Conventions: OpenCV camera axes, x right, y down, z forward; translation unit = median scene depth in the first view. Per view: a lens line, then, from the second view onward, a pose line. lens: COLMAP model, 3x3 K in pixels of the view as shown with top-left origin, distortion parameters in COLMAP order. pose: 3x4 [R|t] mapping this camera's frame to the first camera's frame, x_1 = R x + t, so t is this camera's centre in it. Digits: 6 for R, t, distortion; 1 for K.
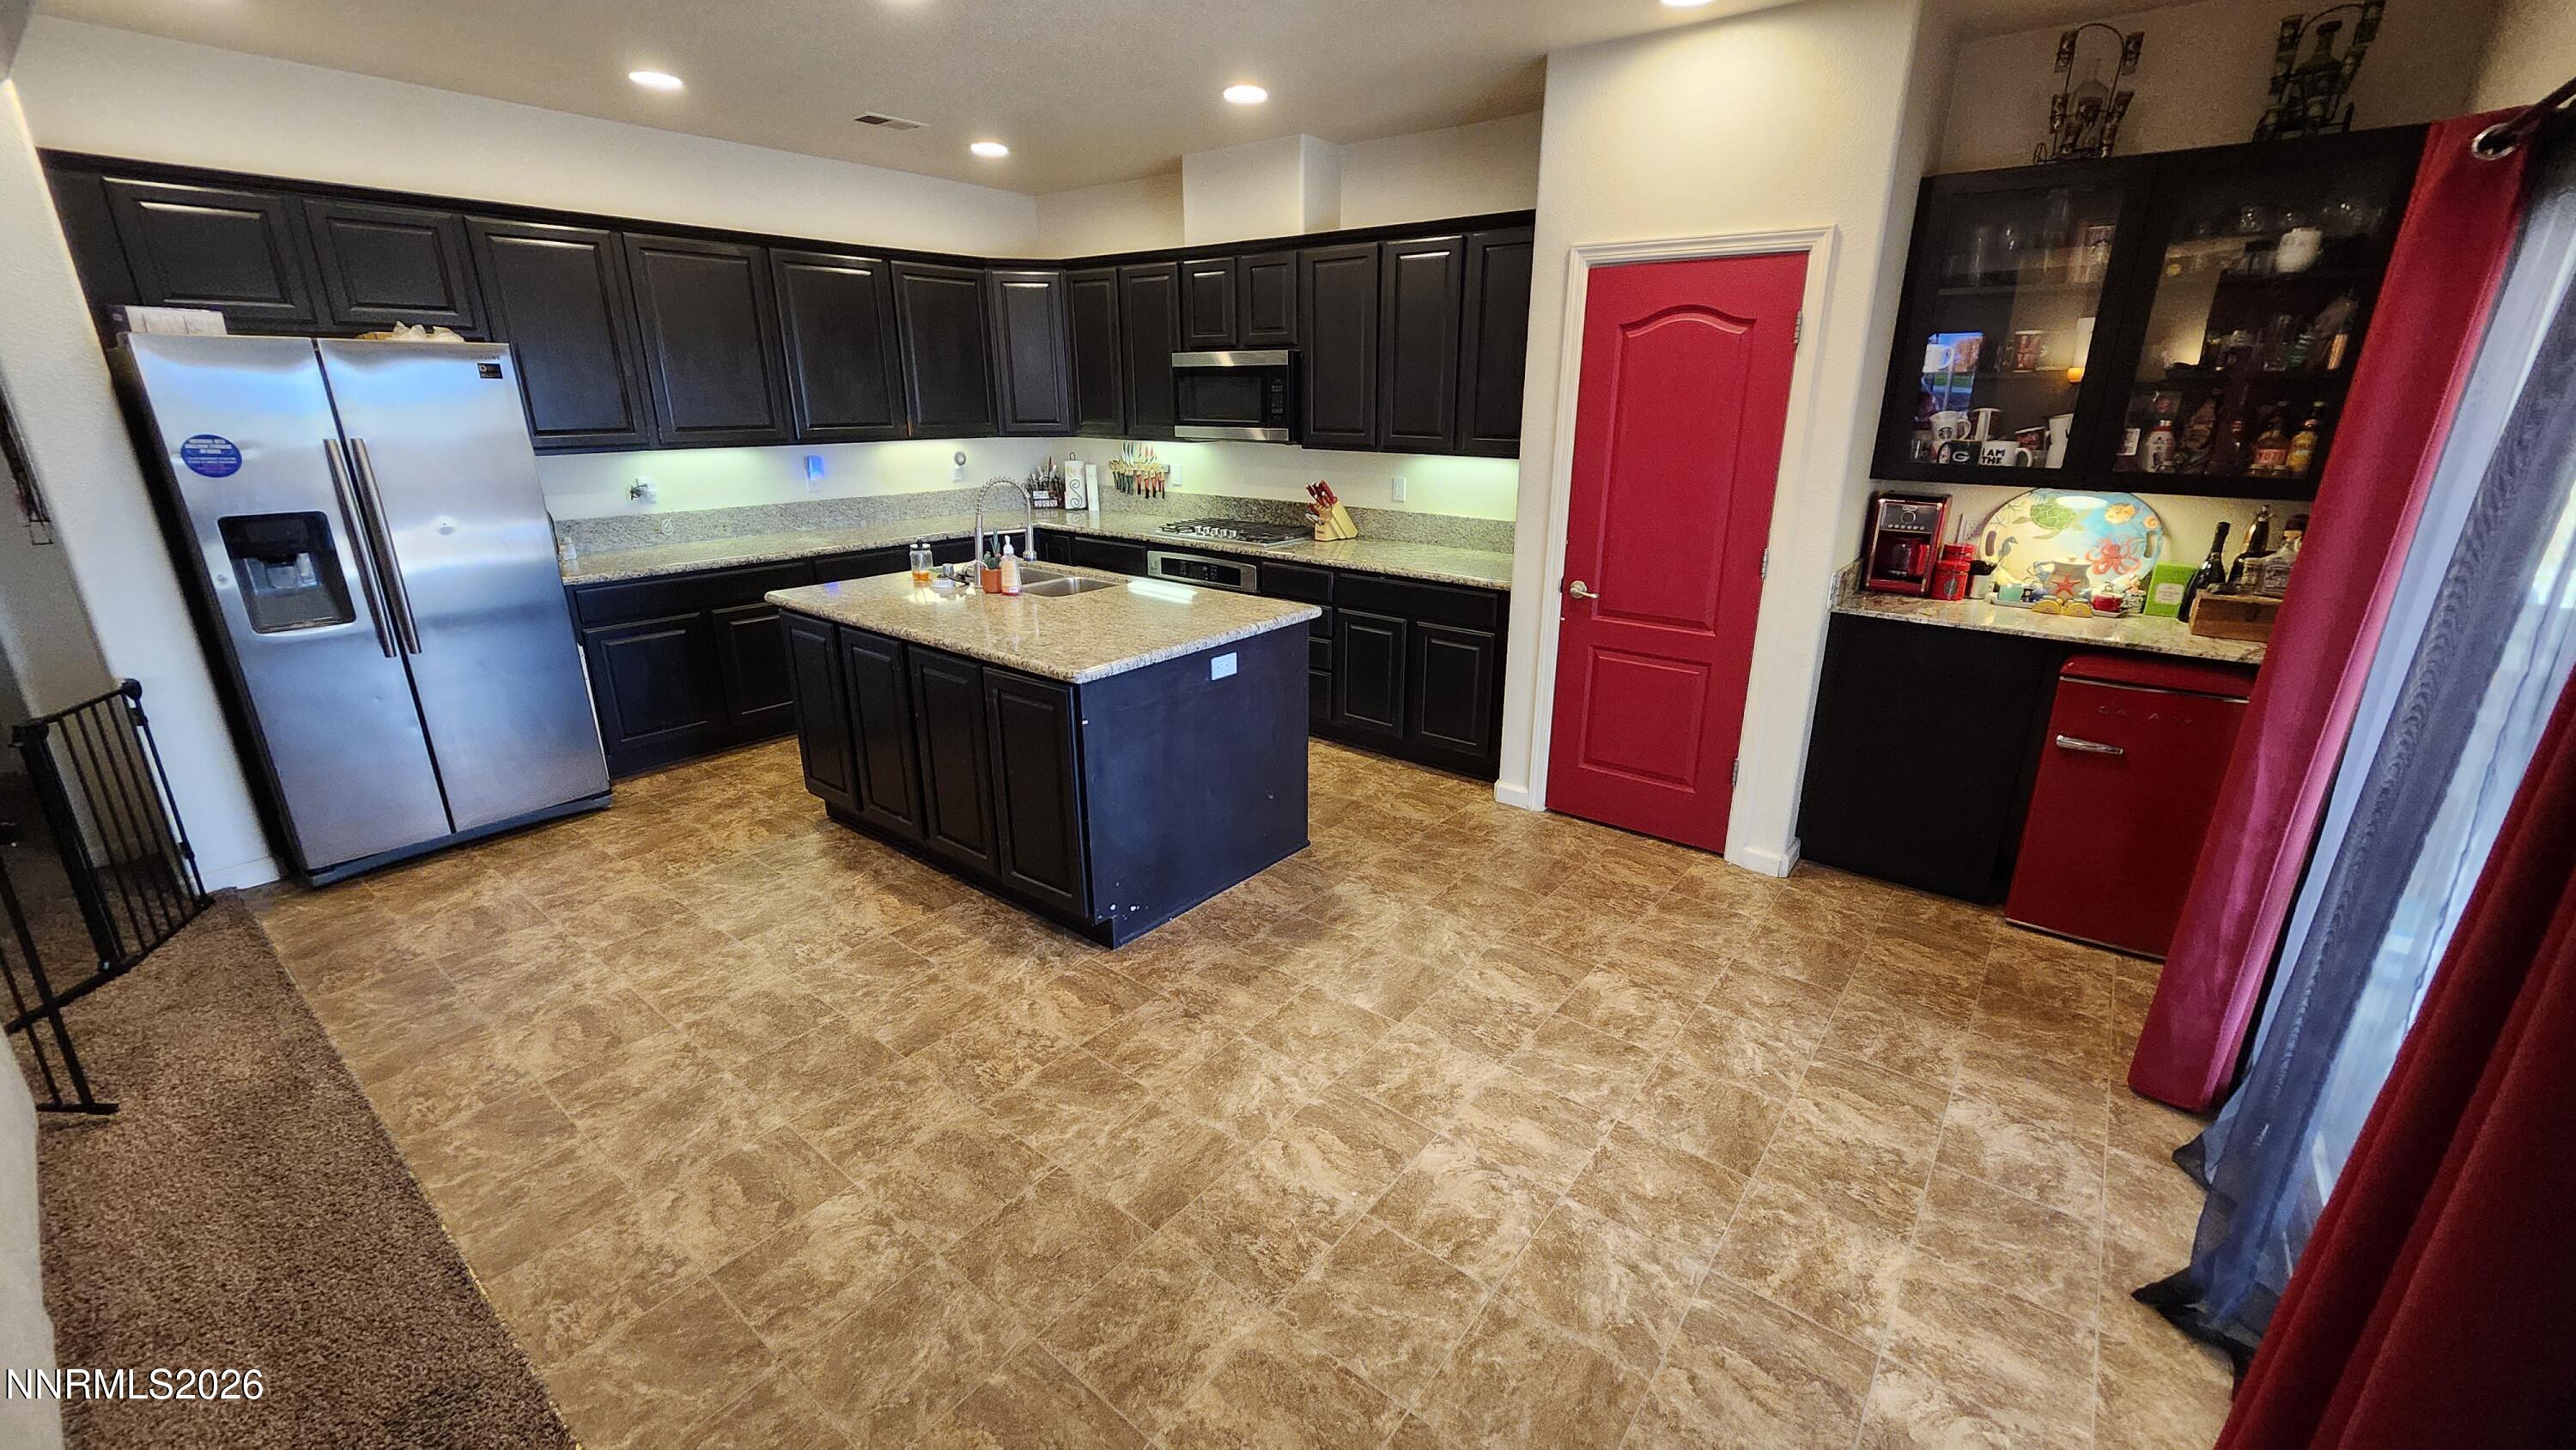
lens RADIAL K [[1004.9, 0, 1300.5], [0, 1004.9, 716.7], [0, 0, 1]] dist [0.004177, -0.000164]
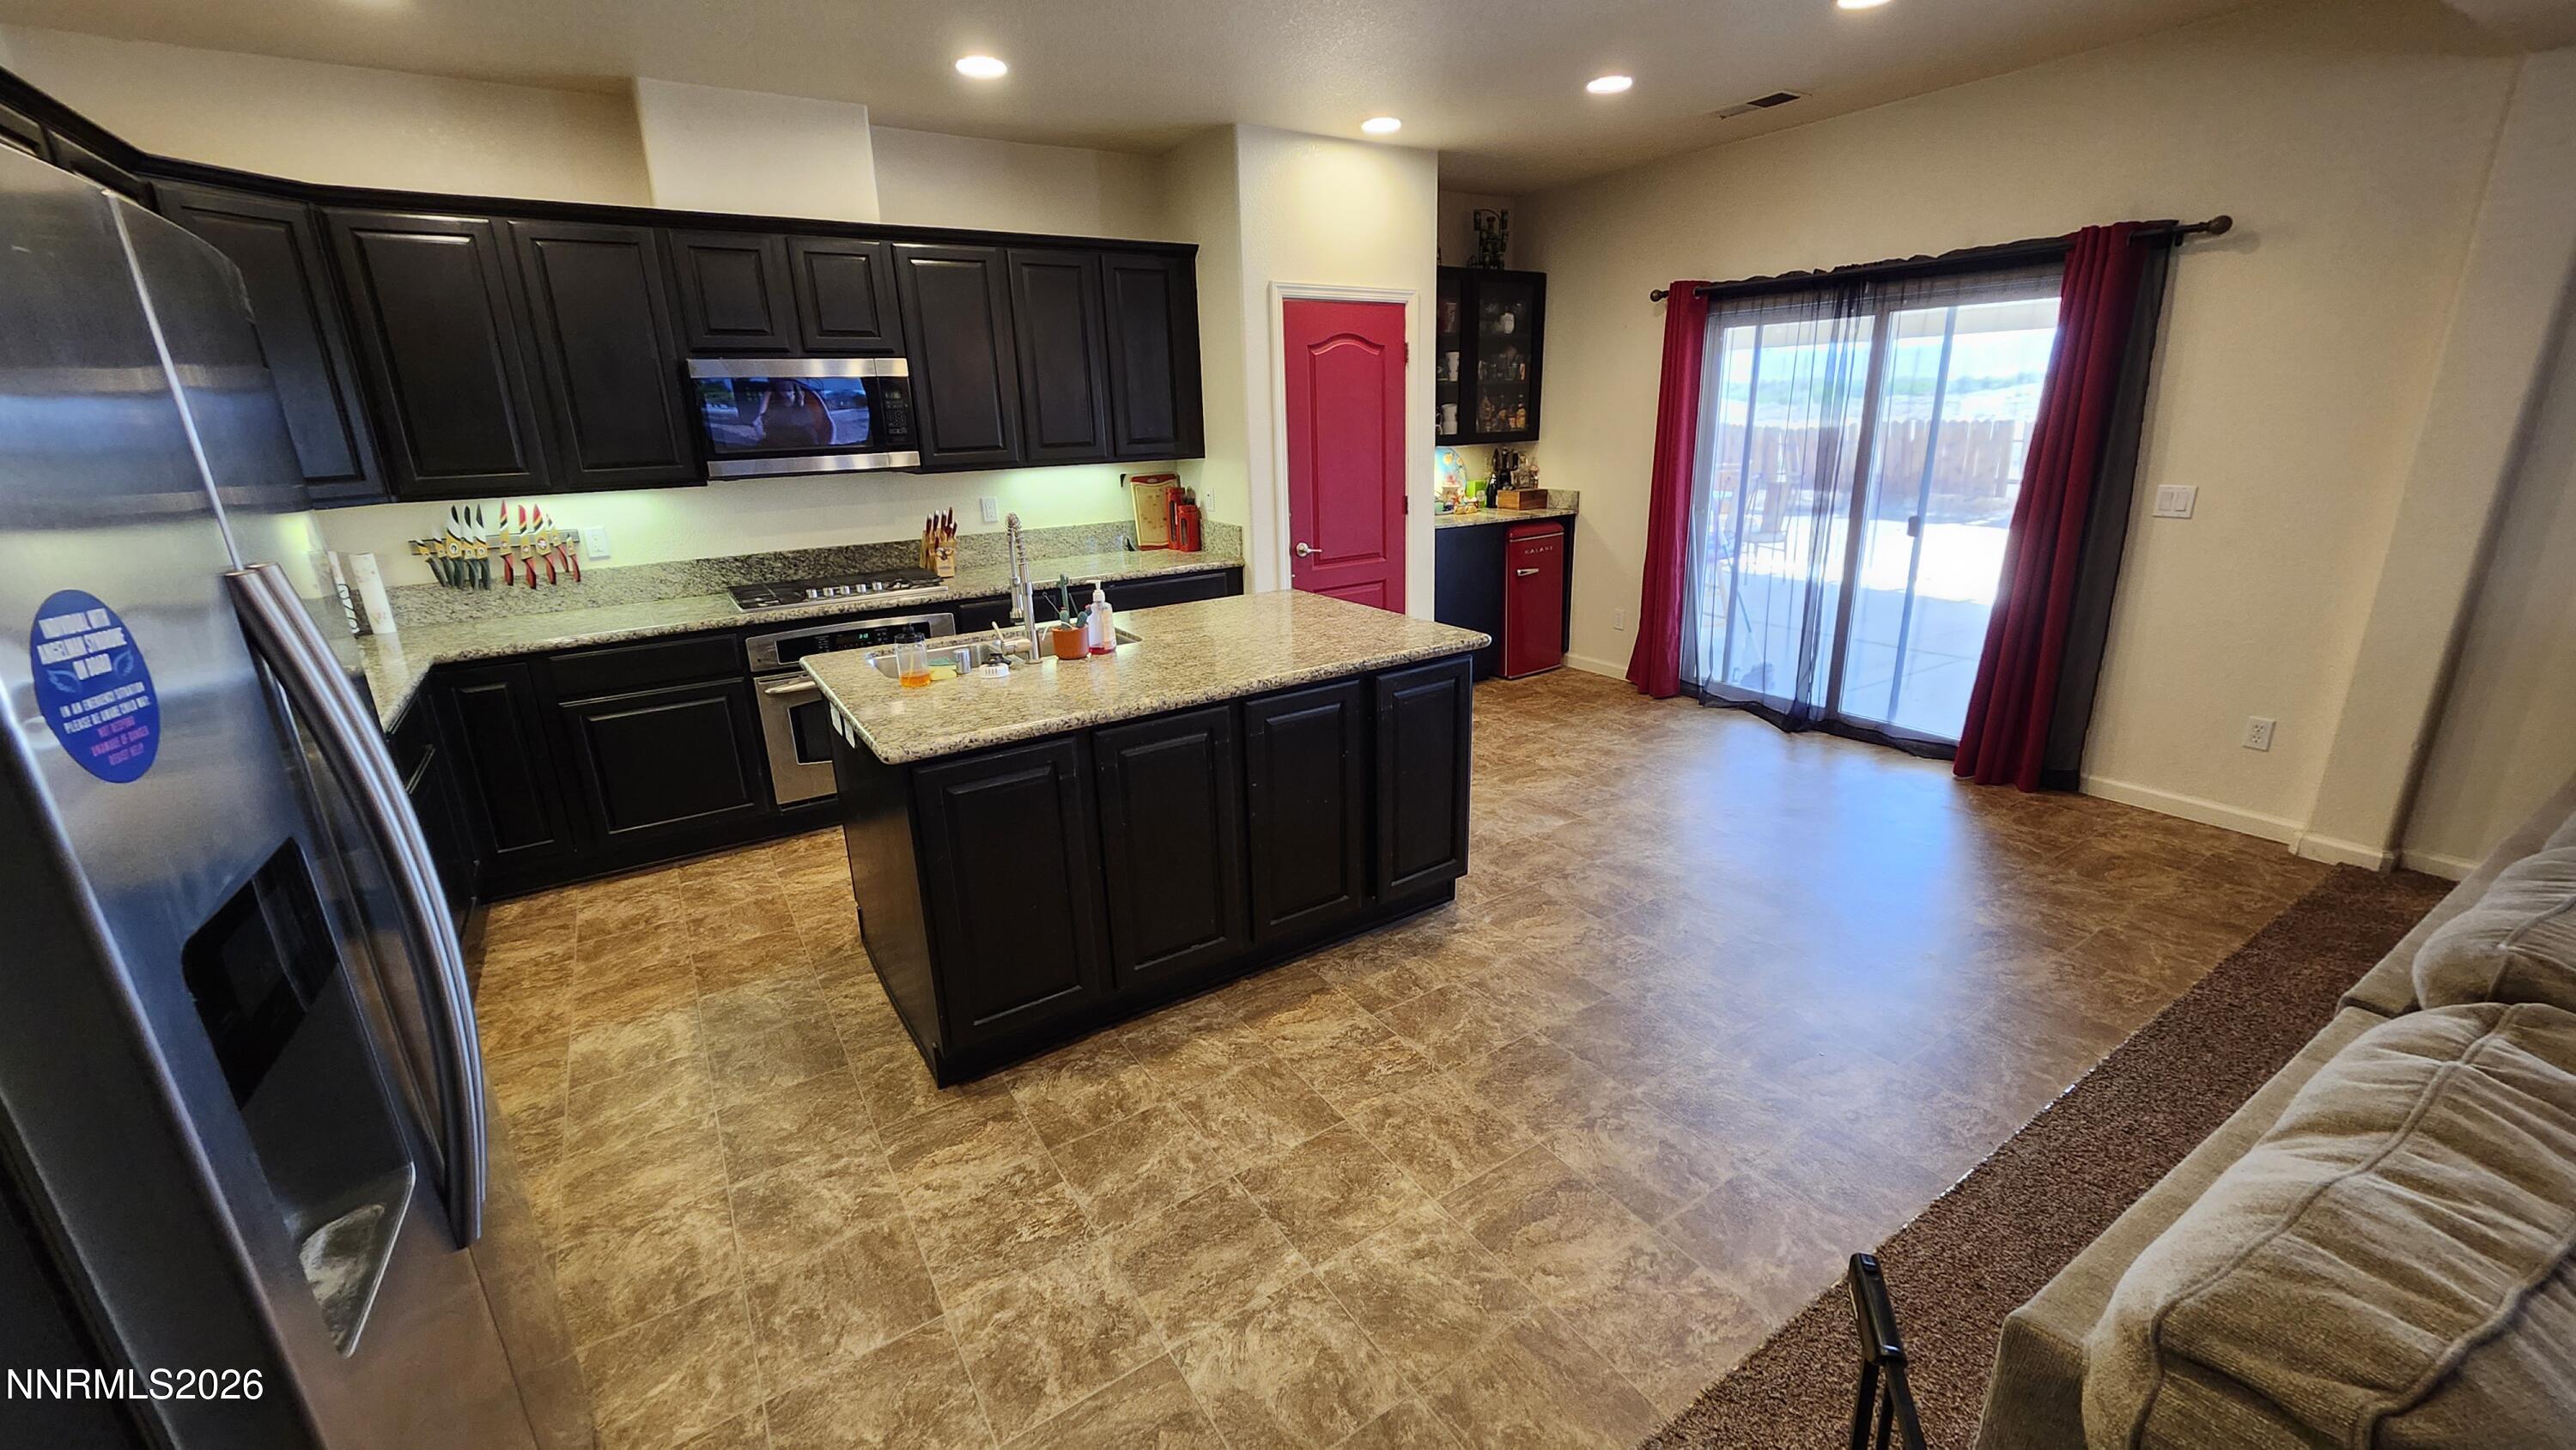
lens RADIAL K [[1004.9, 0, 1298.9], [0, 1004.9, 720.4], [0, 0, 1]] dist [0.004177, -0.000164]
pose [[0.328236, -0.293649, 0.897792, -1.125861], [0.322524, 0.928173, 0.185670, -0.197002], [-0.887828, 0.228616, 0.399369, 0.650150]]
